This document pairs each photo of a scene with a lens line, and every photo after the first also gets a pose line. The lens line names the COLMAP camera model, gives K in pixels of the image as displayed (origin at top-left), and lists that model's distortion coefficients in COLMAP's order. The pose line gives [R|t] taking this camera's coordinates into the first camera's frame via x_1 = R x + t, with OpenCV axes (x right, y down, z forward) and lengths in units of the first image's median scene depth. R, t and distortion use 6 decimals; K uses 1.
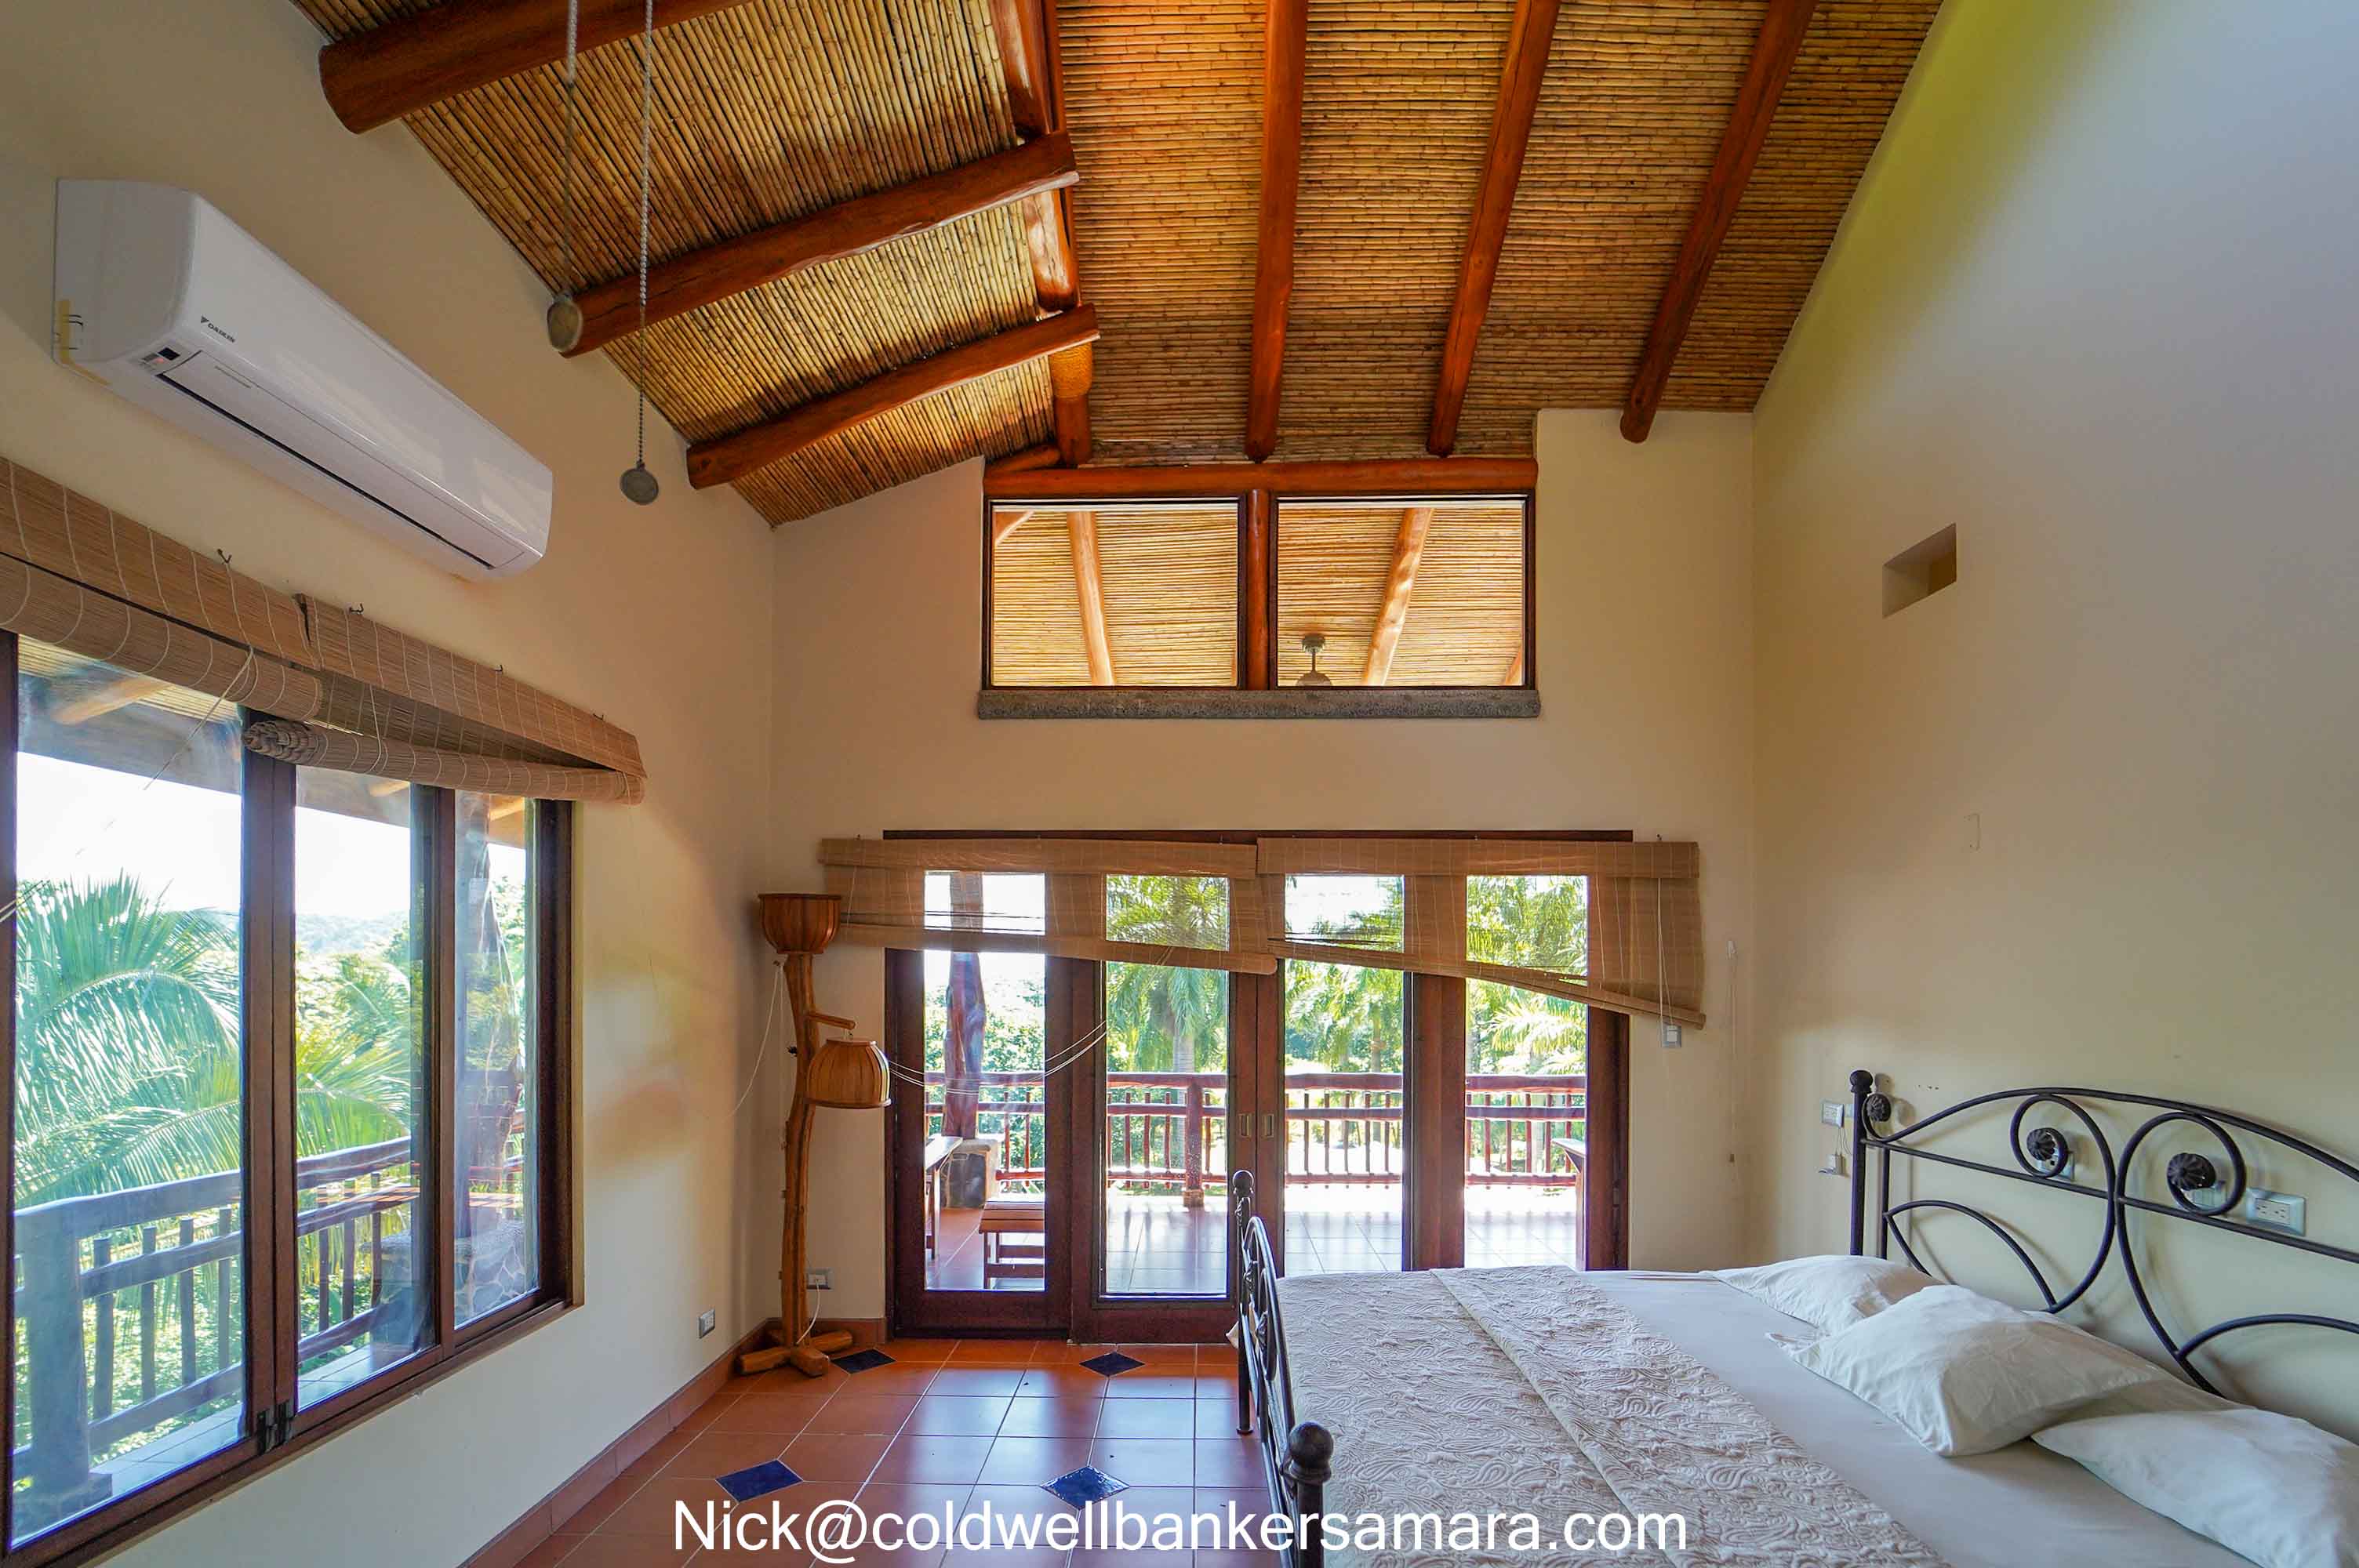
lens RADIAL K [[1043.0, 0, 1158.5], [0, 1043.0, 971.5], [0, 0, 1]] dist [-0.012508, -0.002302]
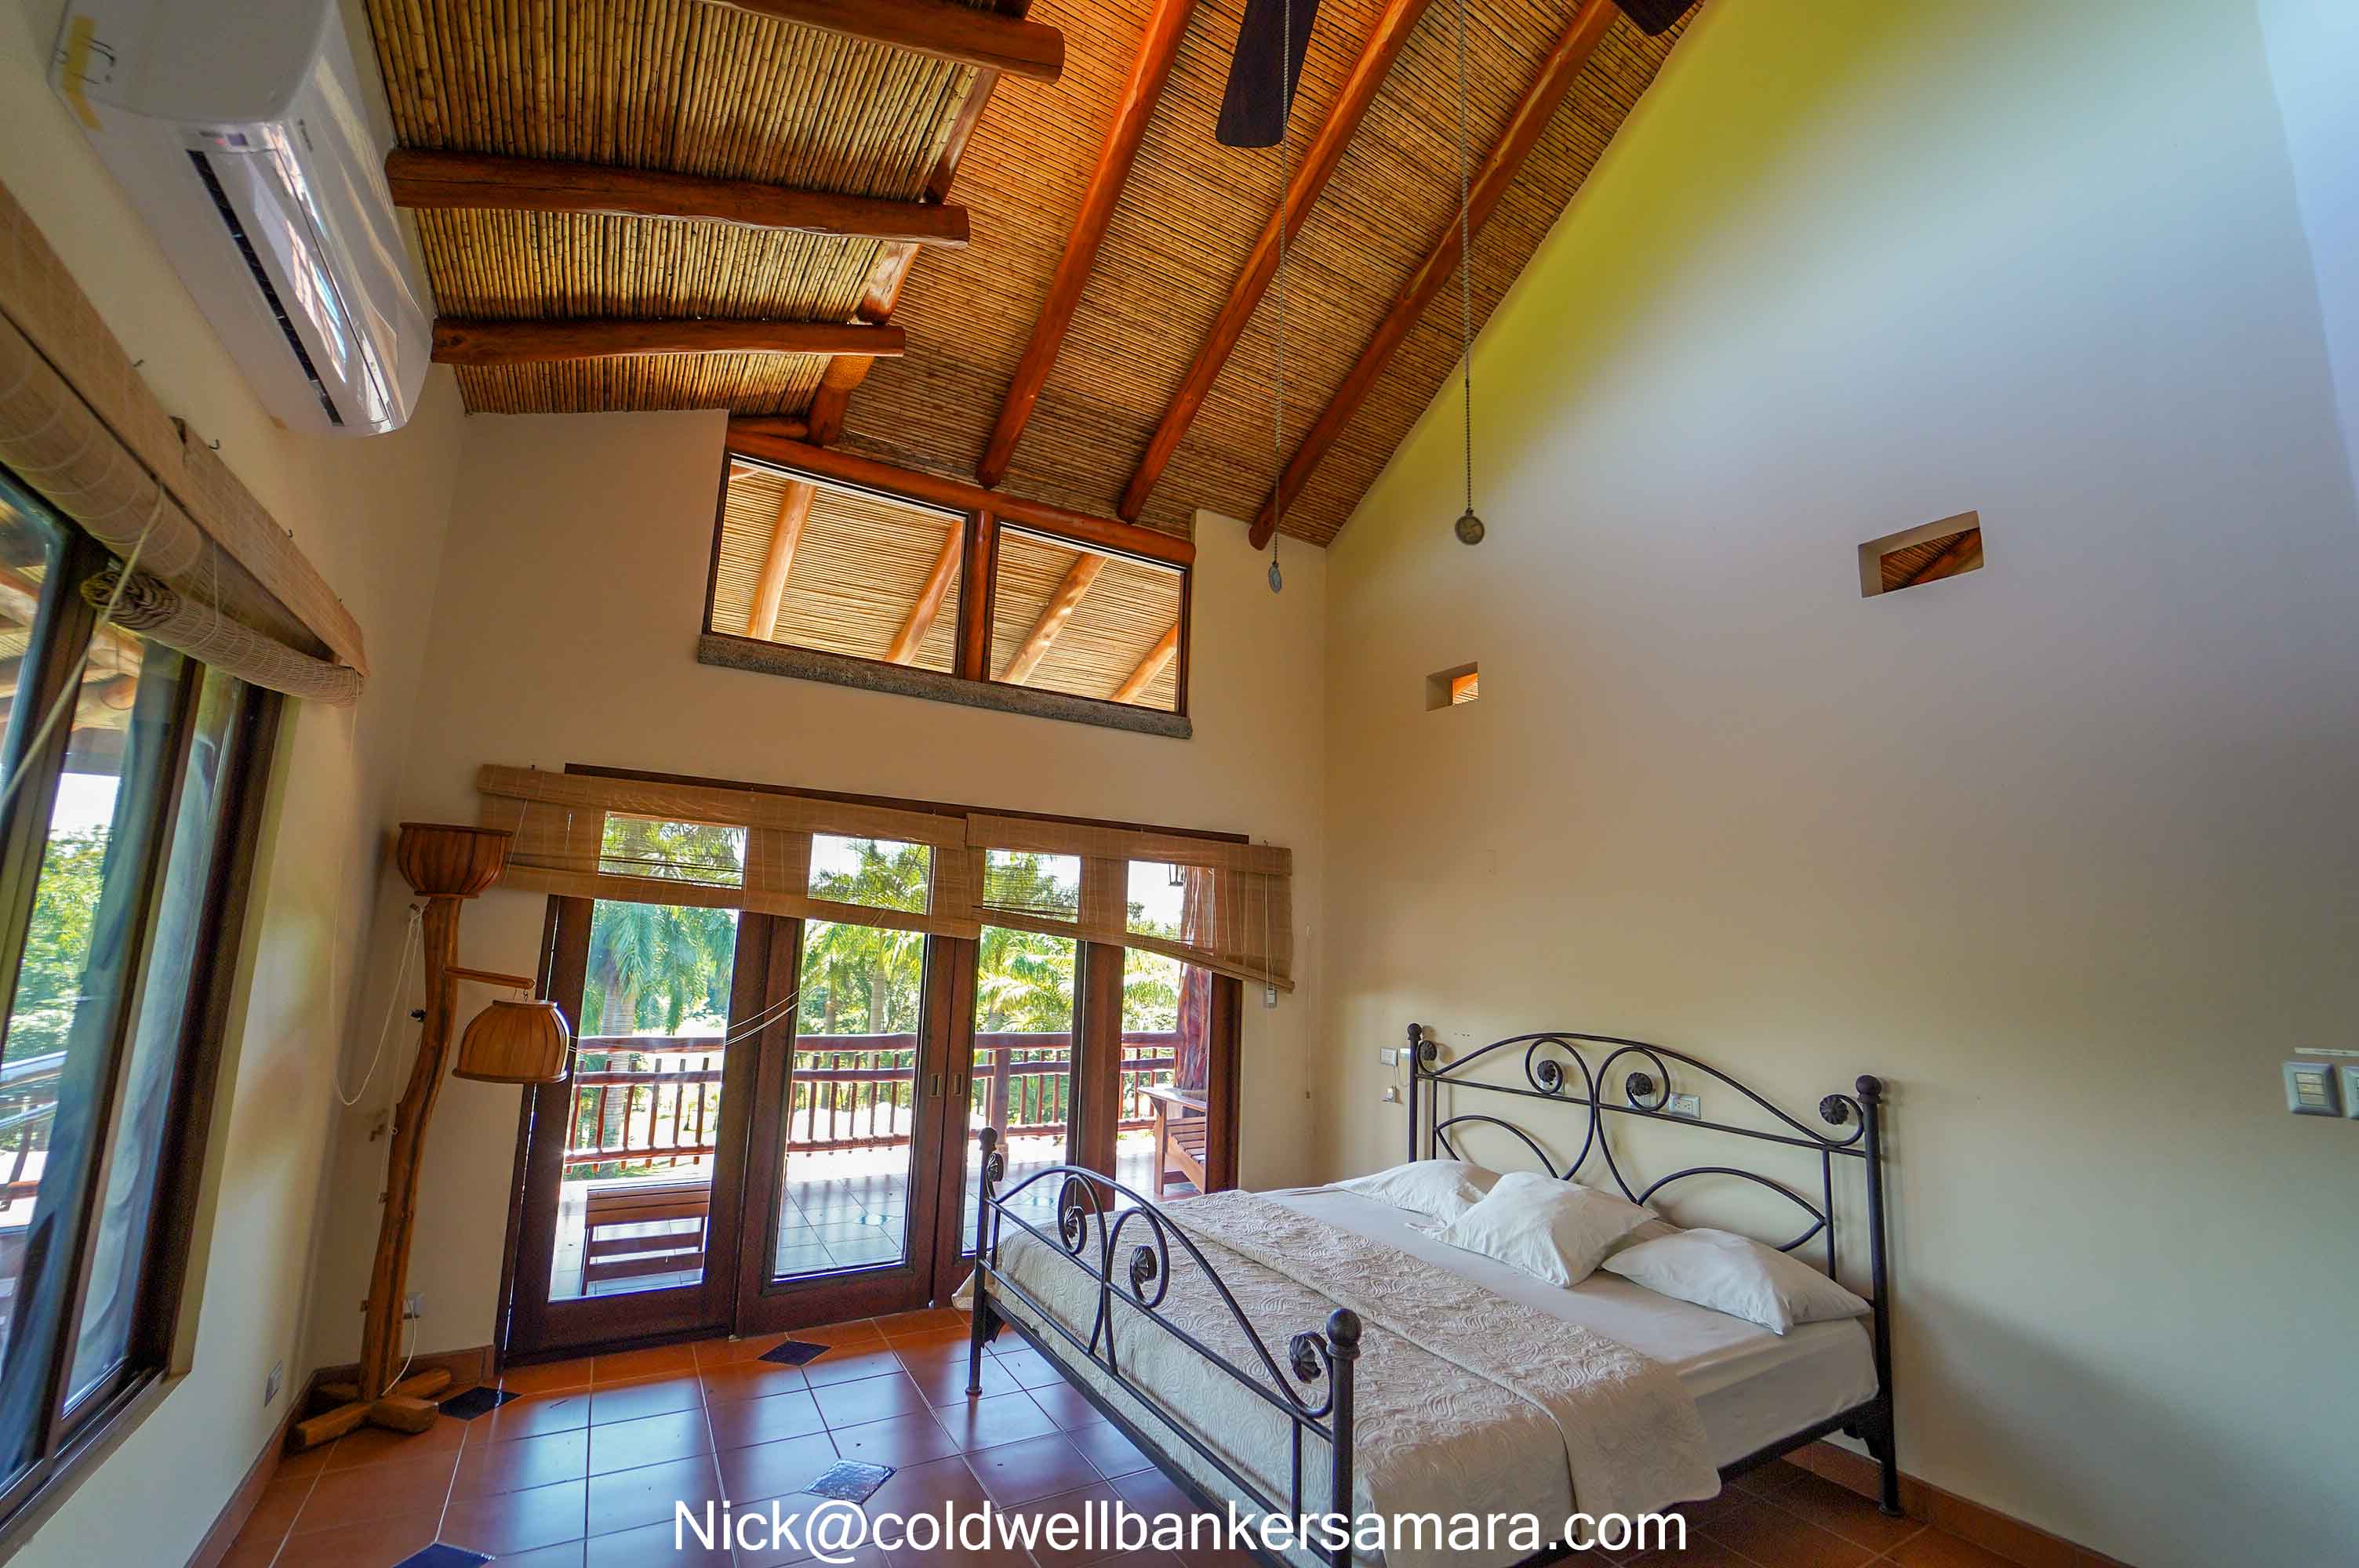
lens RADIAL K [[991.1, 0, 1181.0], [0, 991.1, 778.6], [0, 0, 1]] dist [-0.017652, -0.001302]
pose [[0.845799, 0.115747, 0.520794, -0.270090], [-0.034374, 0.985976, -0.163309, -0.001973], [-0.532393, 0.120225, 0.837916, 0.007665]]
